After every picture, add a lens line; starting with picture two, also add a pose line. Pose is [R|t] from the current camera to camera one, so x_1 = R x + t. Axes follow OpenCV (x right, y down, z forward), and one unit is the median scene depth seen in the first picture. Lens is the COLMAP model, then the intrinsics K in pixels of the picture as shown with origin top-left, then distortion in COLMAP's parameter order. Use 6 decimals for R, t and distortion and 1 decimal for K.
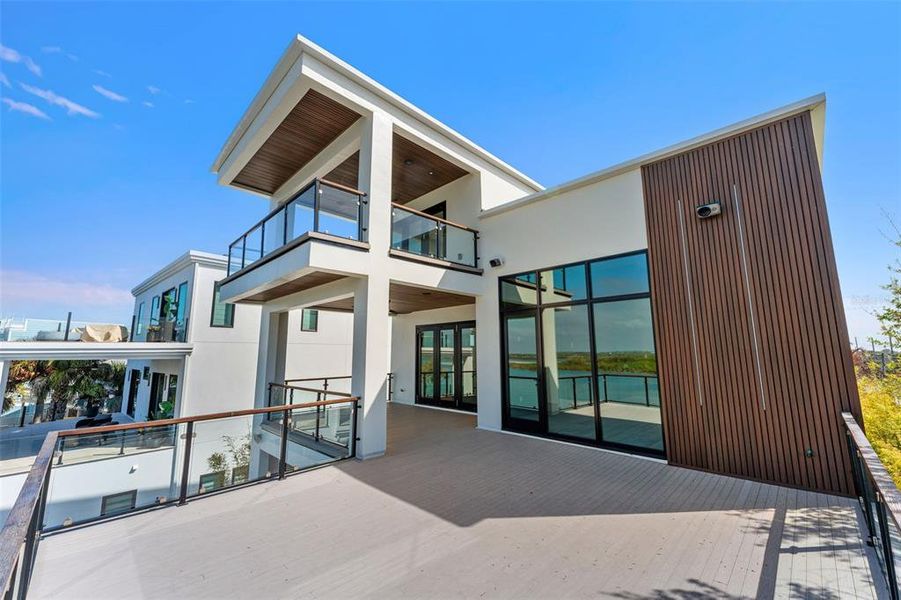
lens RADIAL K [[361.8, 0, 449.3], [0, 361.8, 294.9], [0, 0, 1]] dist [0.008645, 0.000055]
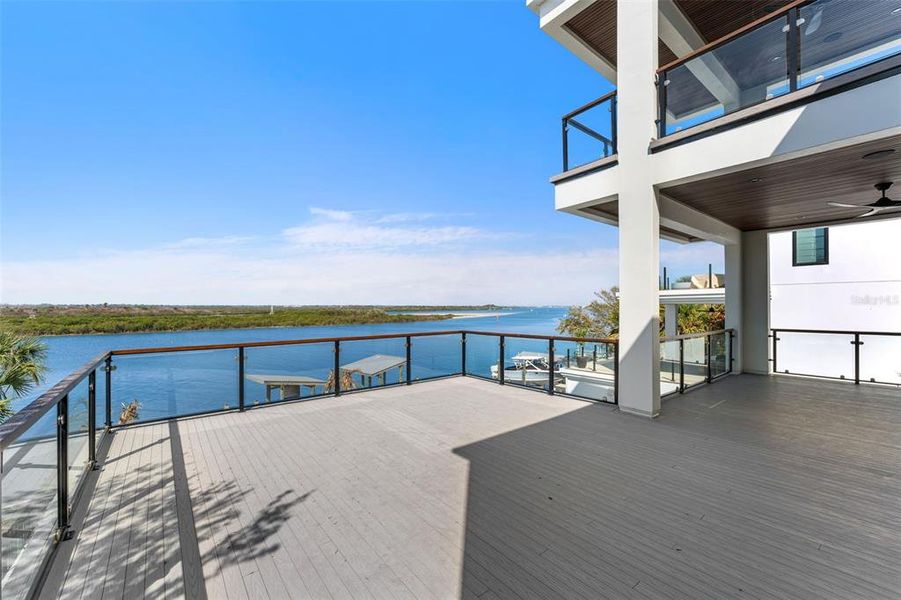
lens RADIAL K [[364.4, 0, 445.0], [0, 364.4, 300.2], [0, 0, 1]] dist [0.003497, -0.000022]
pose [[-0.116610, -0.010081, -0.993127, 0.664345], [0.158809, 0.986893, -0.028665, 0.151877], [0.980399, -0.161060, -0.113481, 0.720313]]
